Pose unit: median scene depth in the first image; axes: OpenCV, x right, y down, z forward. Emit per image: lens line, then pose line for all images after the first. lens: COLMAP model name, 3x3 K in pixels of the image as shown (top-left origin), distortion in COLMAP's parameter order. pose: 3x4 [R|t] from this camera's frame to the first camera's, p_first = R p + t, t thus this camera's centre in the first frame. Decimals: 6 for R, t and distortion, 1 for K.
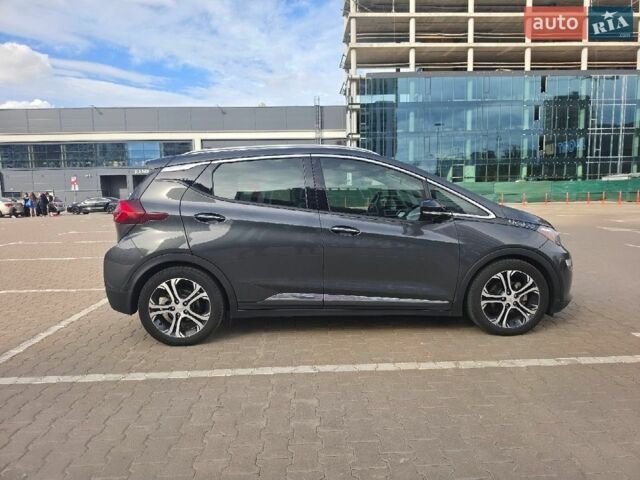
lens RADIAL K [[438.3, 0, 317.8], [0, 438.3, 238.8], [0, 0, 1]] dist [0.030824, -0.045660]
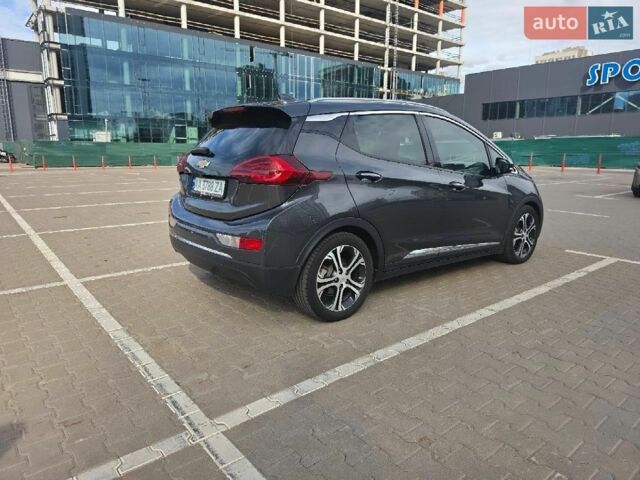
lens RADIAL K [[438.3, 0, 317.8], [0, 438.3, 238.8], [0, 0, 1]] dist [0.030824, -0.045660]
pose [[0.796751, -0.090527, 0.597489, -0.853213], [0.039038, 0.994361, 0.098602, -0.011029], [-0.603046, -0.055236, 0.795792, 0.320387]]
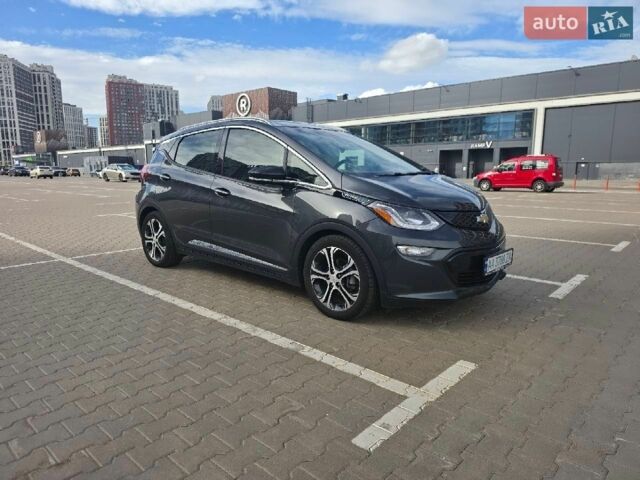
lens RADIAL K [[438.8, 0, 320.0], [0, 438.8, 240.0], [0, 0, 1]] dist [0.028827, -0.037647]
pose [[0.706438, 0.125543, -0.696551, 1.035452], [-0.084359, 0.992063, 0.093248, -0.023472], [0.702729, -0.007113, 0.711422, 0.339607]]
